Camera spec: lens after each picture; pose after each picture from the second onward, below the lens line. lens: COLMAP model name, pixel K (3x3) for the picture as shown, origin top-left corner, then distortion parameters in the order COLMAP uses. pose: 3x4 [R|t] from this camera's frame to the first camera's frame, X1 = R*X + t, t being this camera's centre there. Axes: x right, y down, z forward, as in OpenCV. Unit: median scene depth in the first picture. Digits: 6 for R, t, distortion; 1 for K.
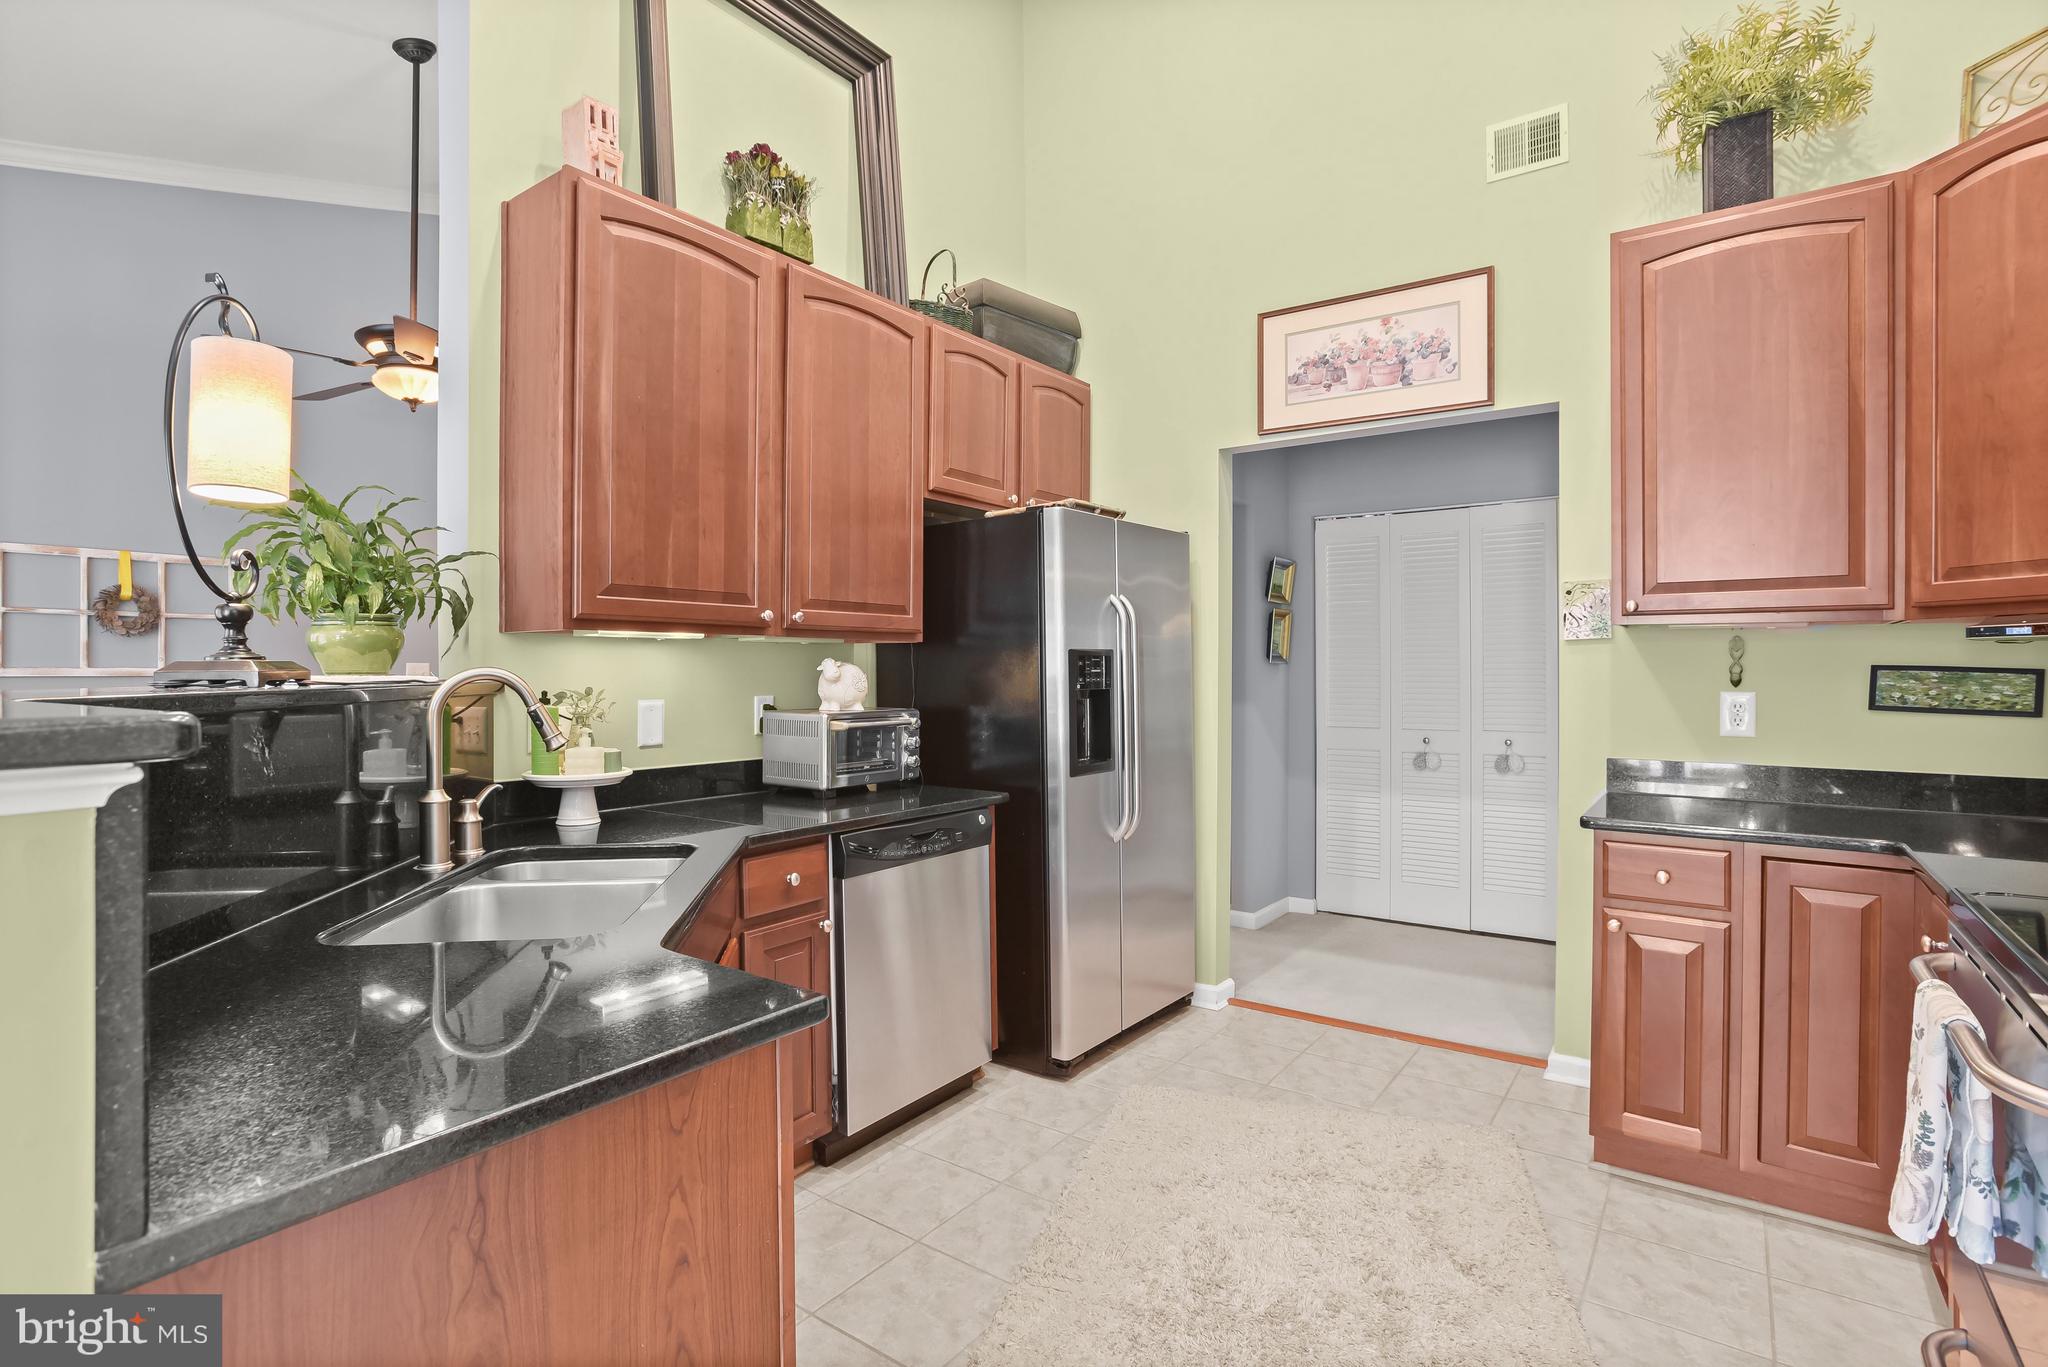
lens RADIAL K [[1005.5, 0, 1022.7], [0, 1005.5, 671.1], [0, 0, 1]] dist [-0.051273, 0.022519]
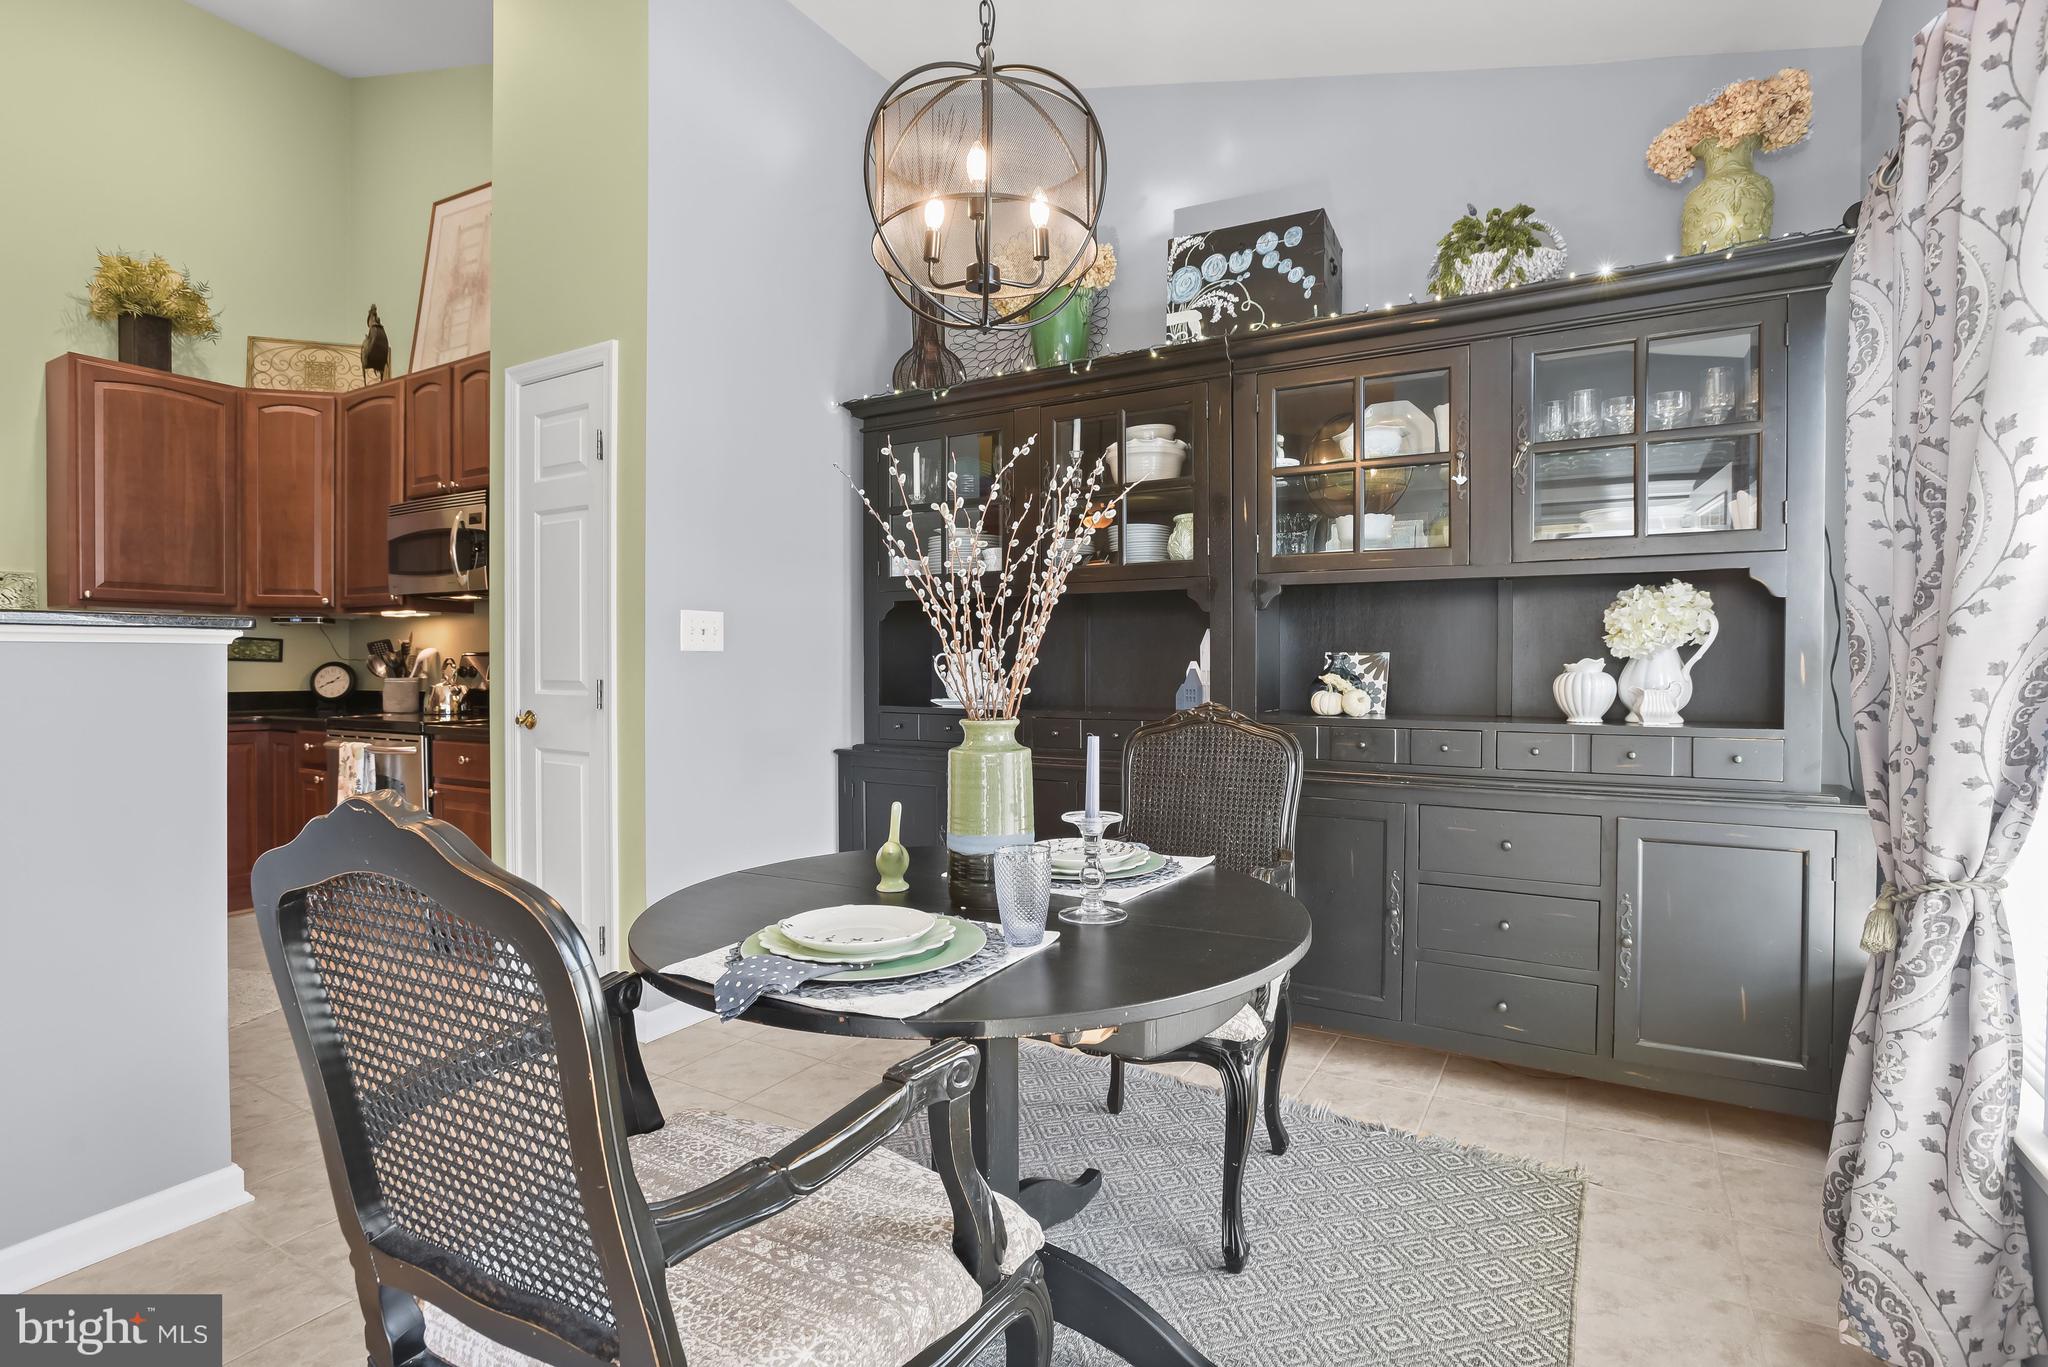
lens RADIAL K [[979.6, 0, 1021.7], [0, 979.6, 675.9], [0, 0, 1]] dist [-0.047925, 0.018388]
pose [[-0.095783, -0.011968, 0.995330, -0.924326], [0.001849, 0.999924, 0.012202, 0.043782], [-0.995401, 0.003009, -0.095753, -0.307735]]
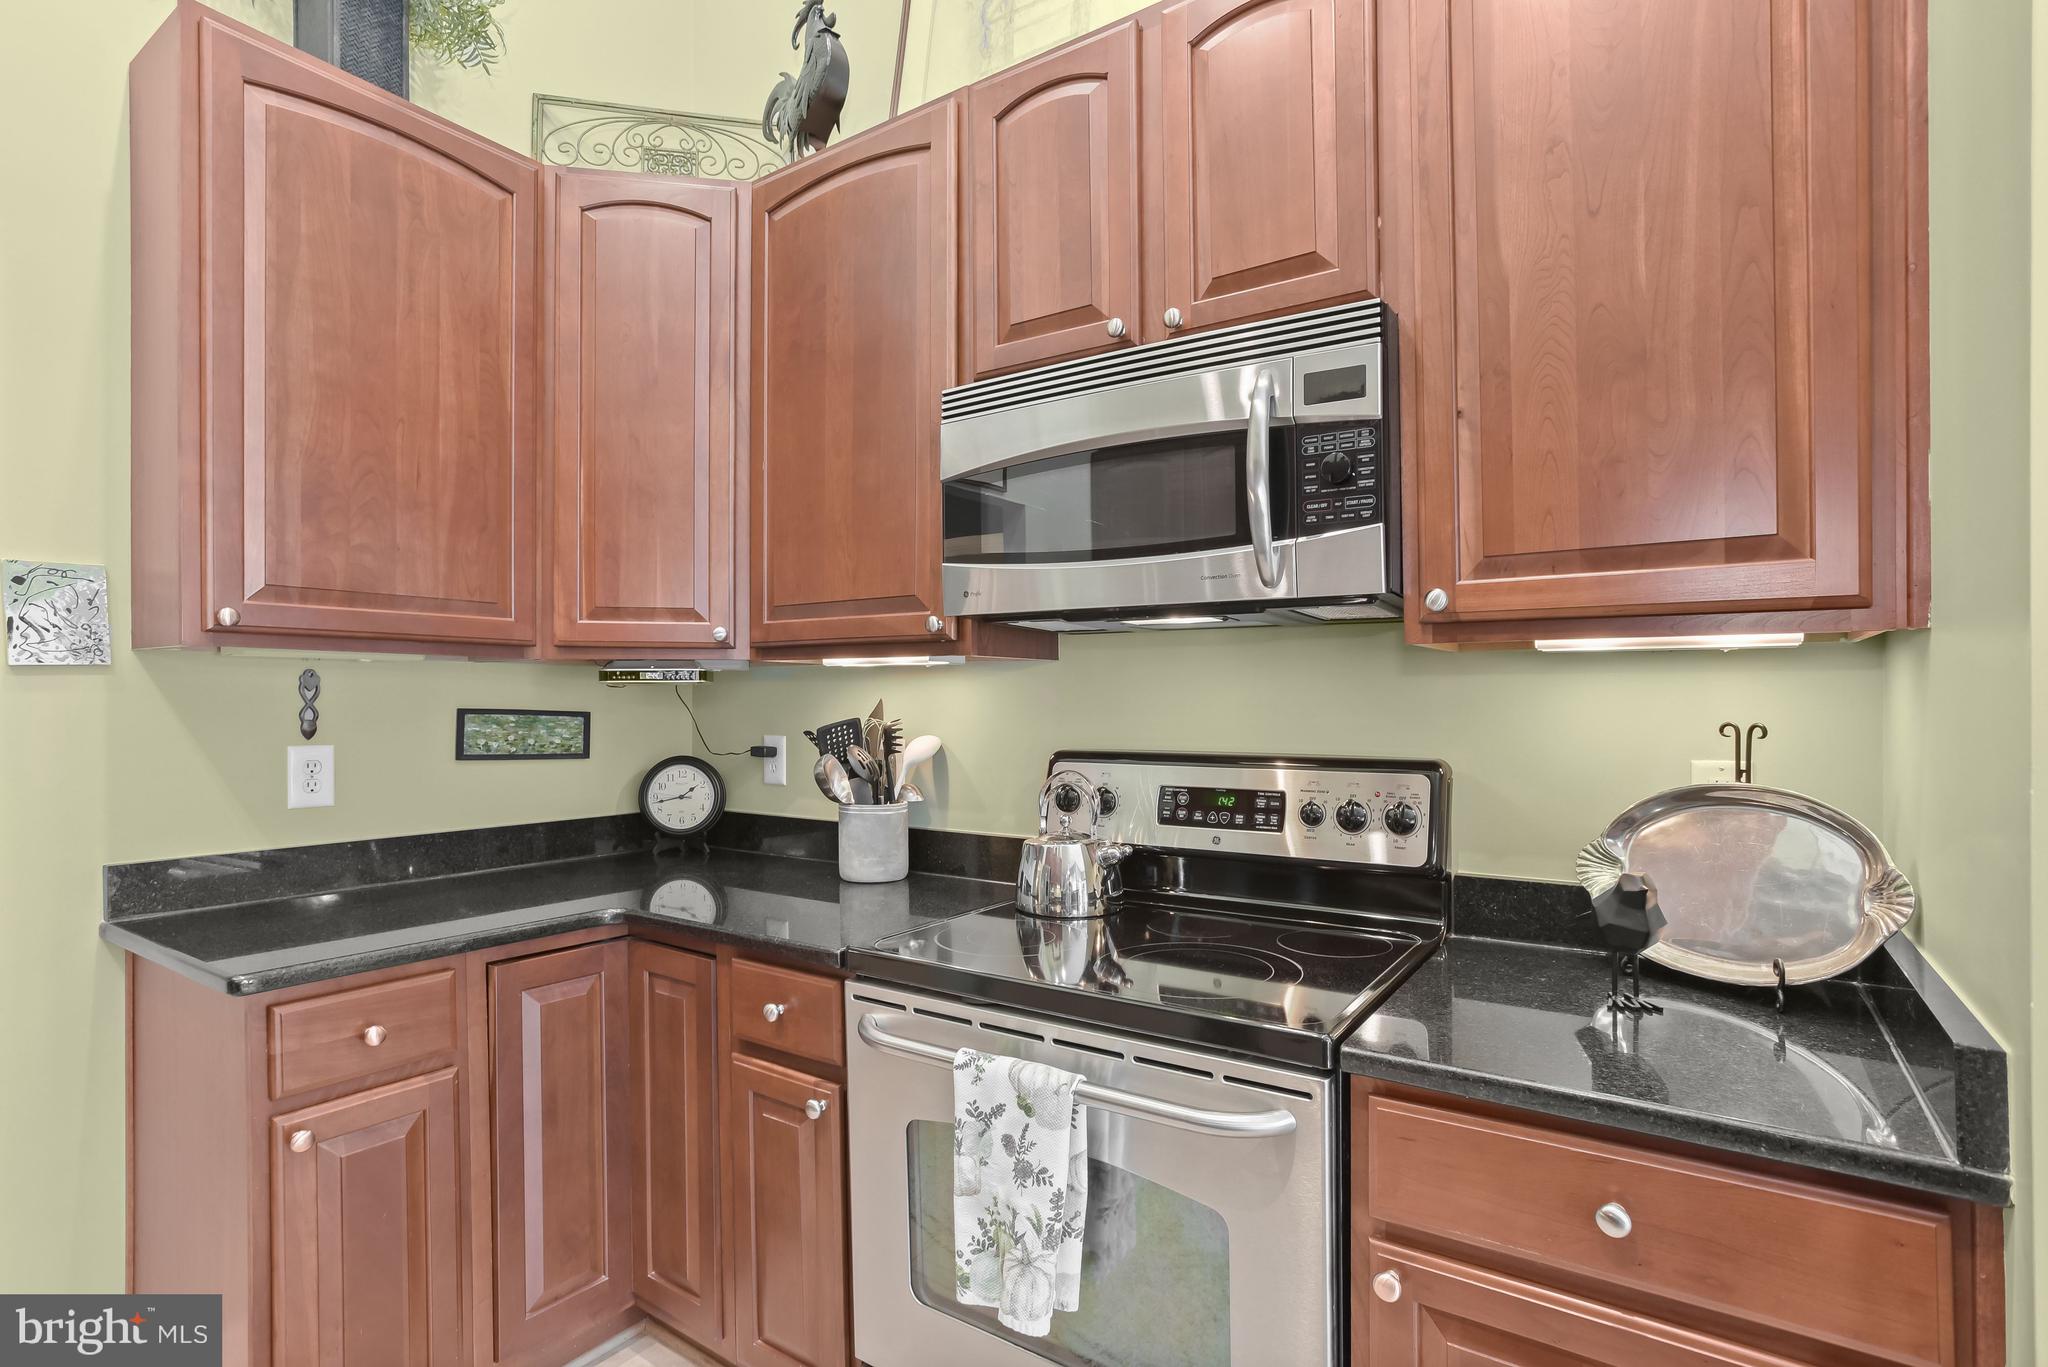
lens RADIAL K [[991.4, 0, 1025.5], [0, 991.4, 704.2], [0, 0, 1]] dist [-0.042098, 0.024571]
pose [[-0.023411, -0.003324, 0.999720, -0.009562], [0.002667, 0.999991, 0.003387, -0.009943], [-0.999722, 0.002746, -0.023402, 0.446798]]
